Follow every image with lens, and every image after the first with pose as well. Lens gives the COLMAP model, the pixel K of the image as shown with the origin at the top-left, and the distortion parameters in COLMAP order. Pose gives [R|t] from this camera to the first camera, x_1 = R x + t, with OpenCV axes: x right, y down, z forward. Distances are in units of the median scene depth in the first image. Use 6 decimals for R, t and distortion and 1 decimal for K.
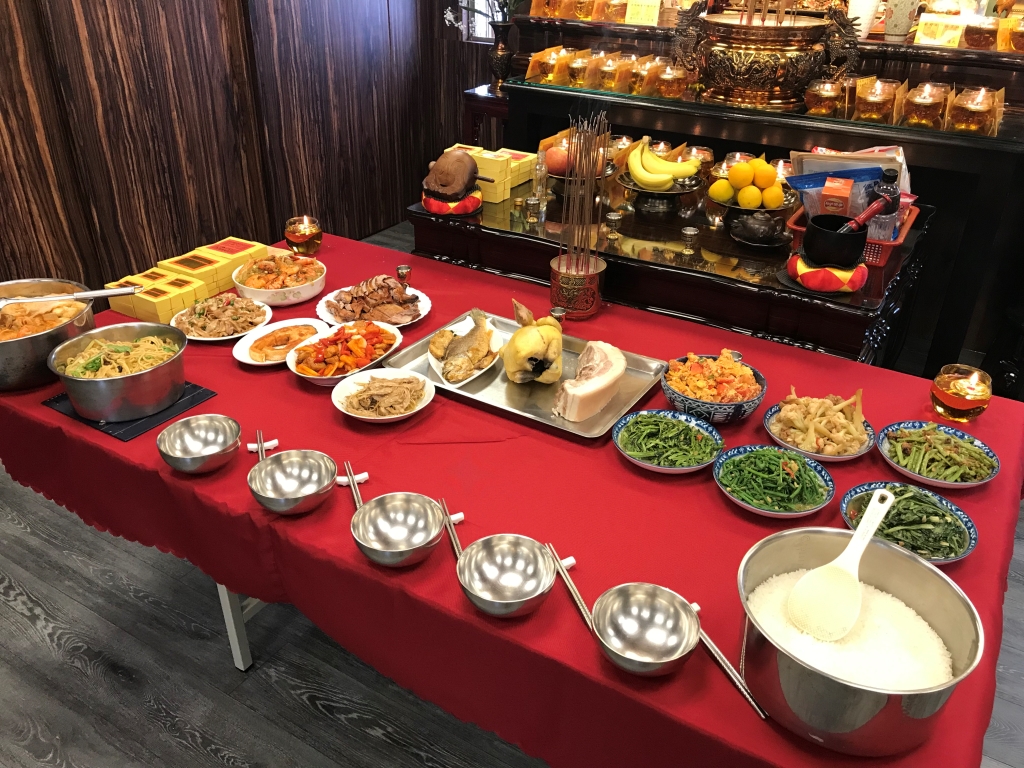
lens RADIAL K [[839.3, 0, 511.4], [0, 839.3, 373.1], [0, 0, 1]] dist [0.035286, -0.039402]
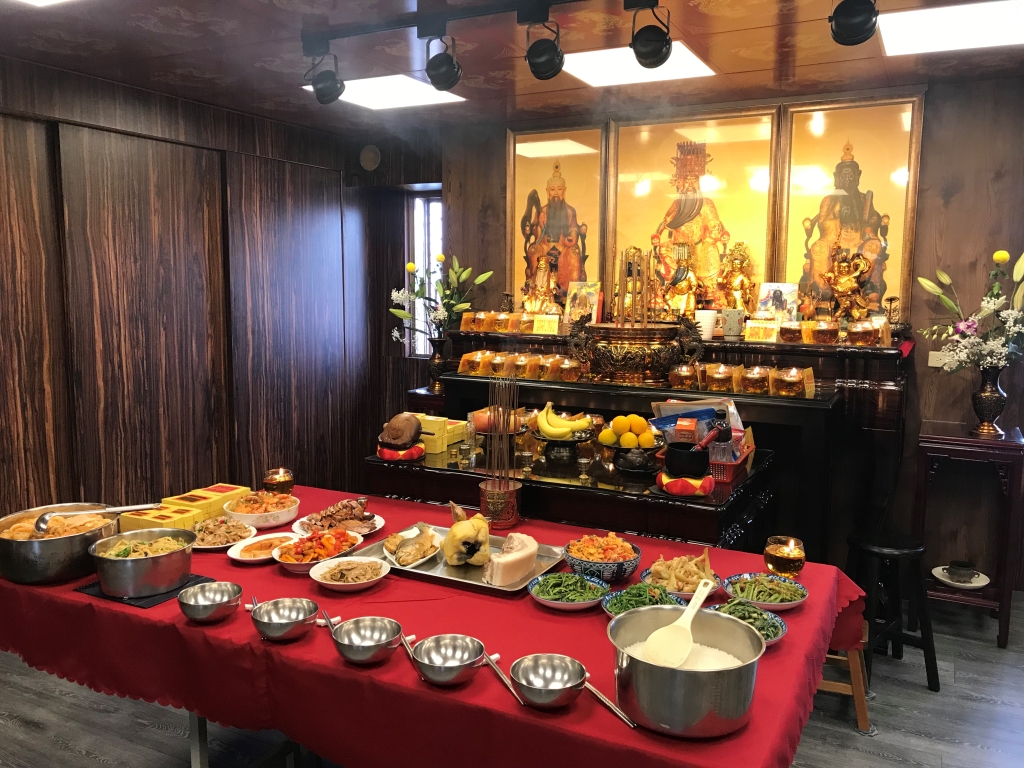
lens RADIAL K [[839.3, 0, 505.2], [0, 839.3, 372.7], [0, 0, 1]] dist [0.035286, -0.039402]
pose [[0.997239, -0.014126, 0.072906, -0.003963], [0.040462, 0.926576, -0.373926, 0.162943], [-0.062271, 0.375843, 0.924589, -0.222981]]
